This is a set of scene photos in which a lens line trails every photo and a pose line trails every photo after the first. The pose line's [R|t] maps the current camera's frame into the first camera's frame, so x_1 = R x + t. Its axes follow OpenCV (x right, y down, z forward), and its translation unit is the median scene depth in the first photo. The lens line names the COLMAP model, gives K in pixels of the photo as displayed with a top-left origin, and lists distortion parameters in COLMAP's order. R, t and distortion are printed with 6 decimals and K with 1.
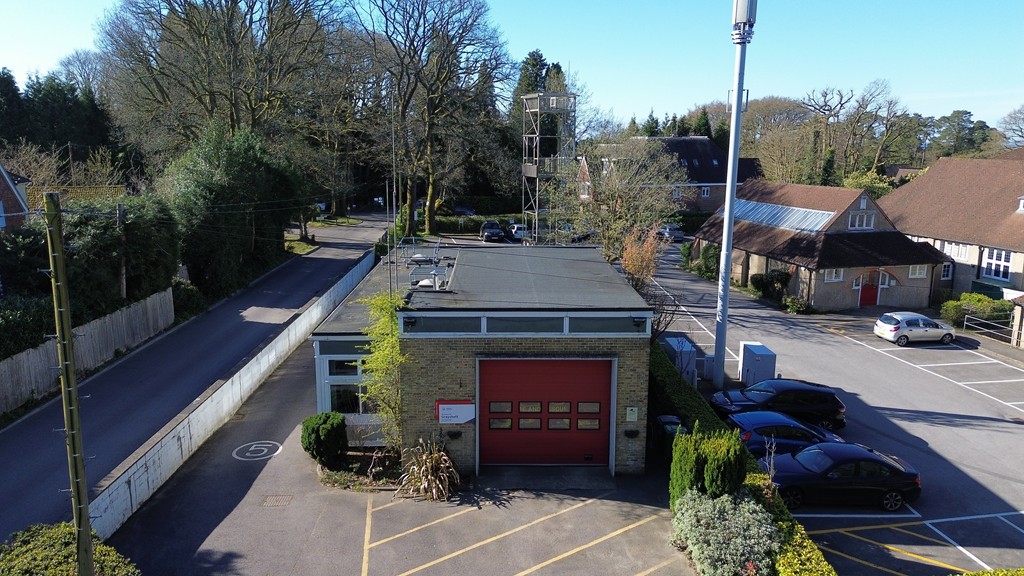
lens RADIAL K [[725.7, 0, 512.4], [0, 725.7, 284.2], [0, 0, 1]] dist [0.077715, -0.071416]
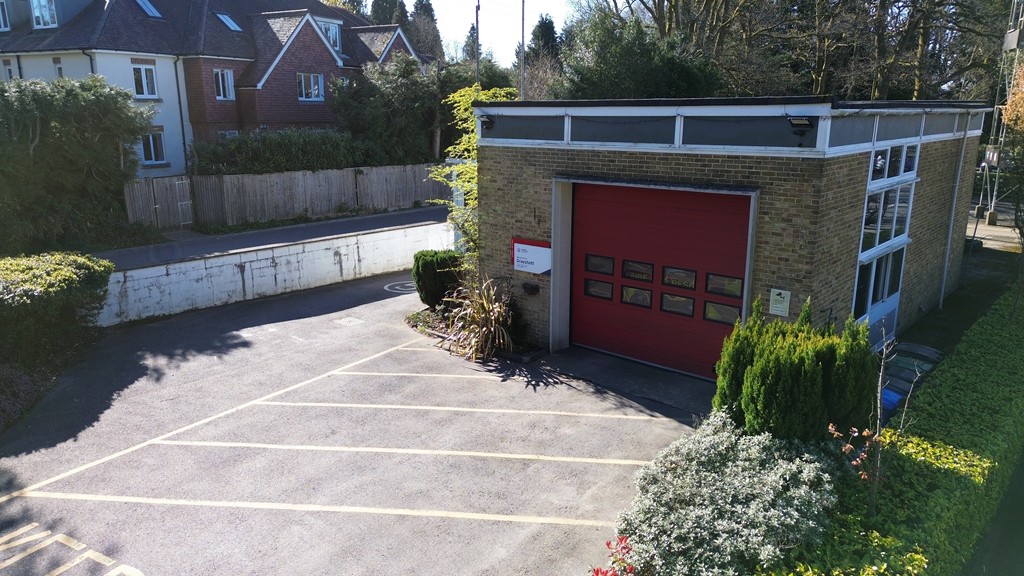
lens RADIAL K [[725.7, 0, 509.0], [0, 725.7, 286.7], [0, 0, 1]] dist [0.077715, -0.071416]
pose [[0.736537, 0.154826, -0.658439, 0.363790], [-0.127896, 0.987768, 0.089199, 0.138251], [0.664196, 0.018513, 0.747329, 0.431768]]
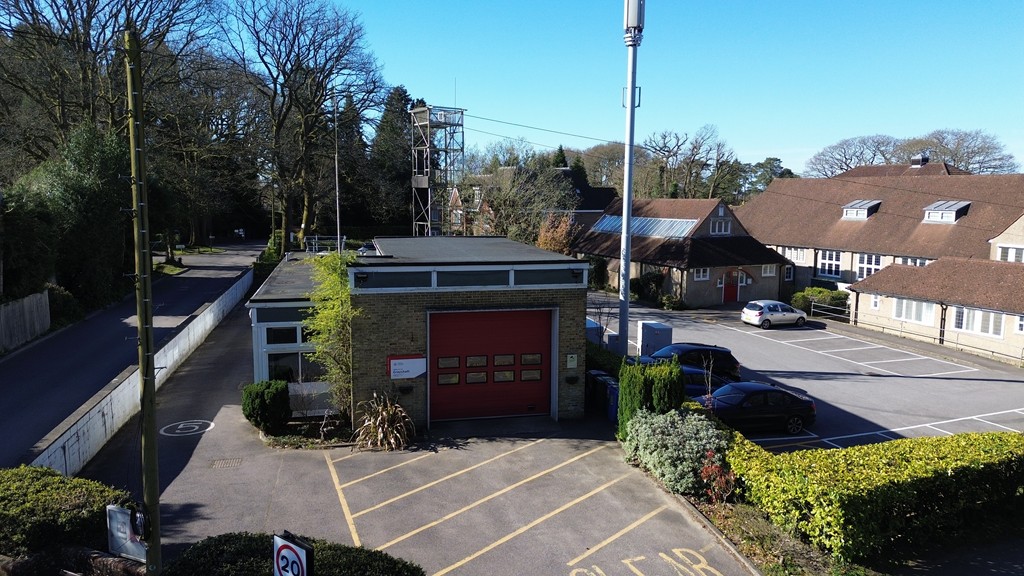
lens RADIAL K [[725.7, 0, 513.4], [0, 725.7, 283.6], [0, 0, 1]] dist [0.077715, -0.071416]
pose [[0.978755, -0.024497, 0.203562, -0.130917], [0.038317, 0.997199, -0.064232, 0.124895], [-0.201419, 0.070667, 0.976953, -0.034622]]
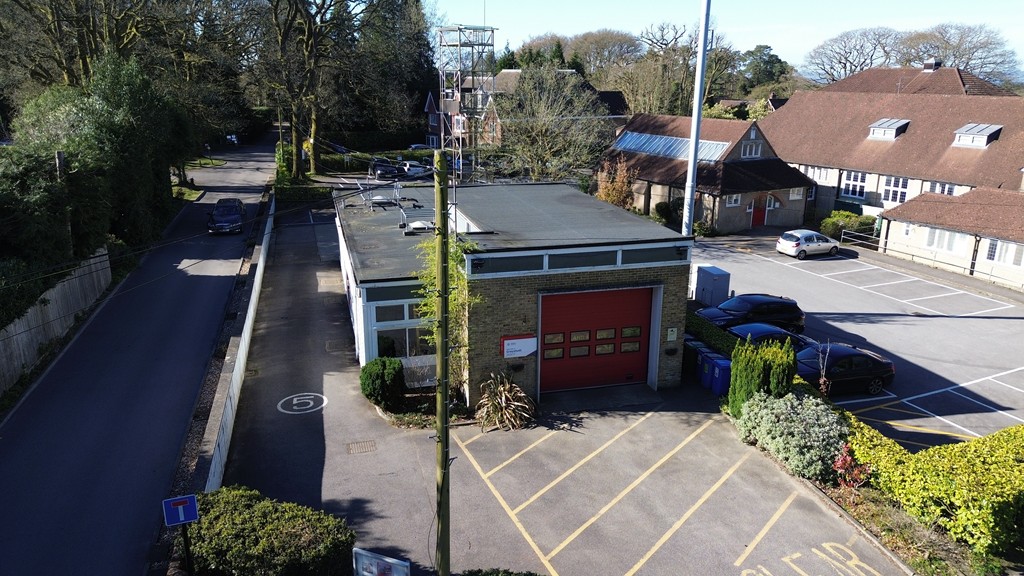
lens RADIAL K [[725.7, 0, 512.5], [0, 725.7, 285.6], [0, 0, 1]] dist [0.077715, -0.071416]
pose [[0.969715, -0.068303, 0.234495, -0.313035], [0.046679, 0.994232, 0.096562, -0.012528], [-0.239737, -0.082691, 0.967310, -0.003811]]
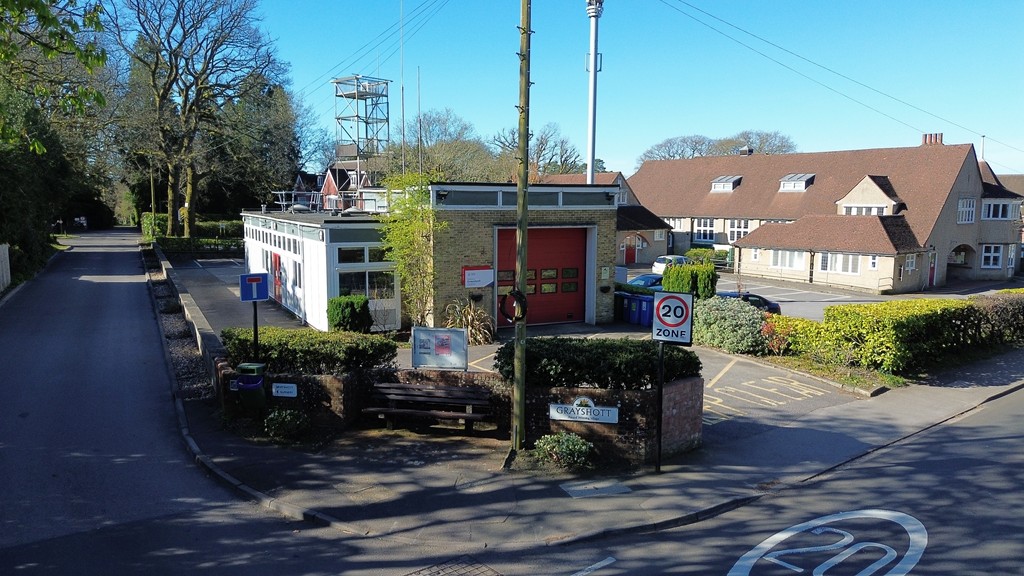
lens RADIAL K [[725.7, 0, 513.7], [0, 725.7, 287.9], [0, 0, 1]] dist [0.077715, -0.071416]
pose [[0.896213, -0.054636, 0.440247, -0.508963], [0.085967, 0.994965, -0.051524, 0.245512], [-0.435216, 0.084023, 0.896397, -0.045237]]
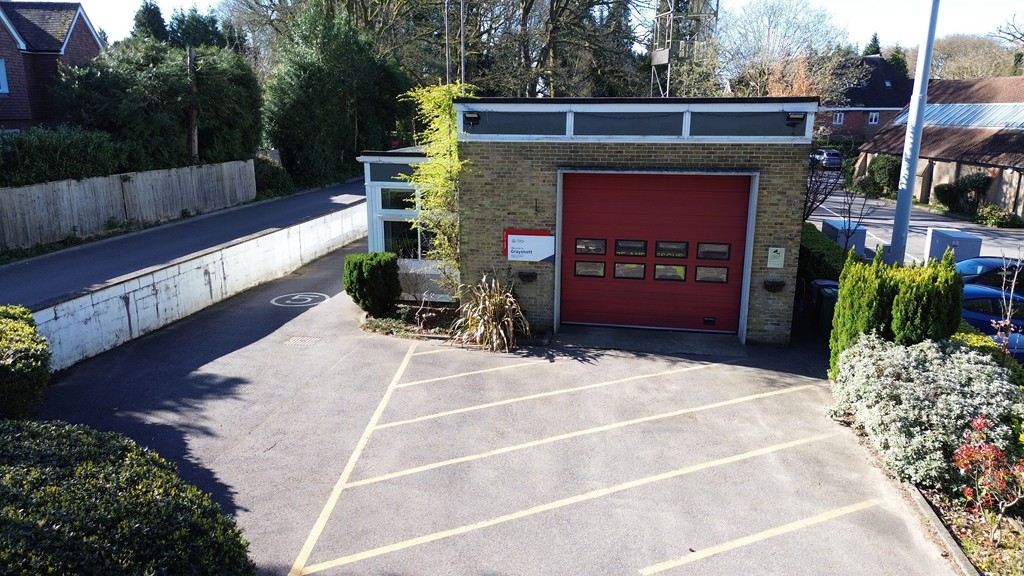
lens RADIAL K [[725.7, 0, 511.1], [0, 725.7, 288.2], [0, 0, 1]] dist [0.077715, -0.071416]
pose [[0.982808, 0.043216, -0.179500, 0.038617], [-0.035488, 0.998309, 0.046045, 0.177881], [0.181187, -0.038883, 0.982680, 0.242944]]
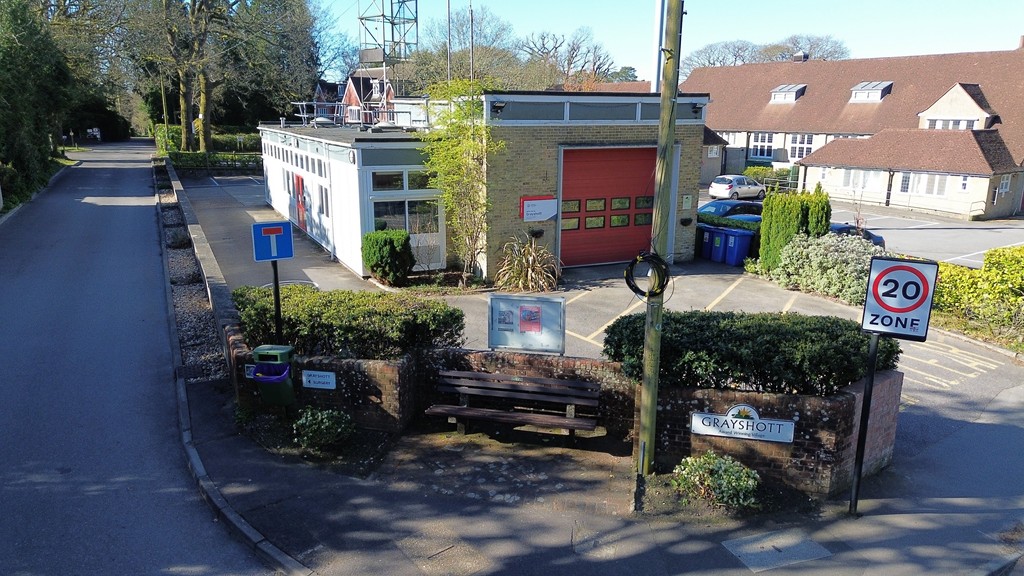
lens RADIAL K [[725.7, 0, 513.3], [0, 725.7, 287.1], [0, 0, 1]] dist [0.077715, -0.071416]
pose [[0.908834, -0.097348, 0.405642, -0.484016], [0.078907, 0.994953, 0.061984, 0.207565], [-0.409628, -0.024325, 0.911928, 0.136022]]
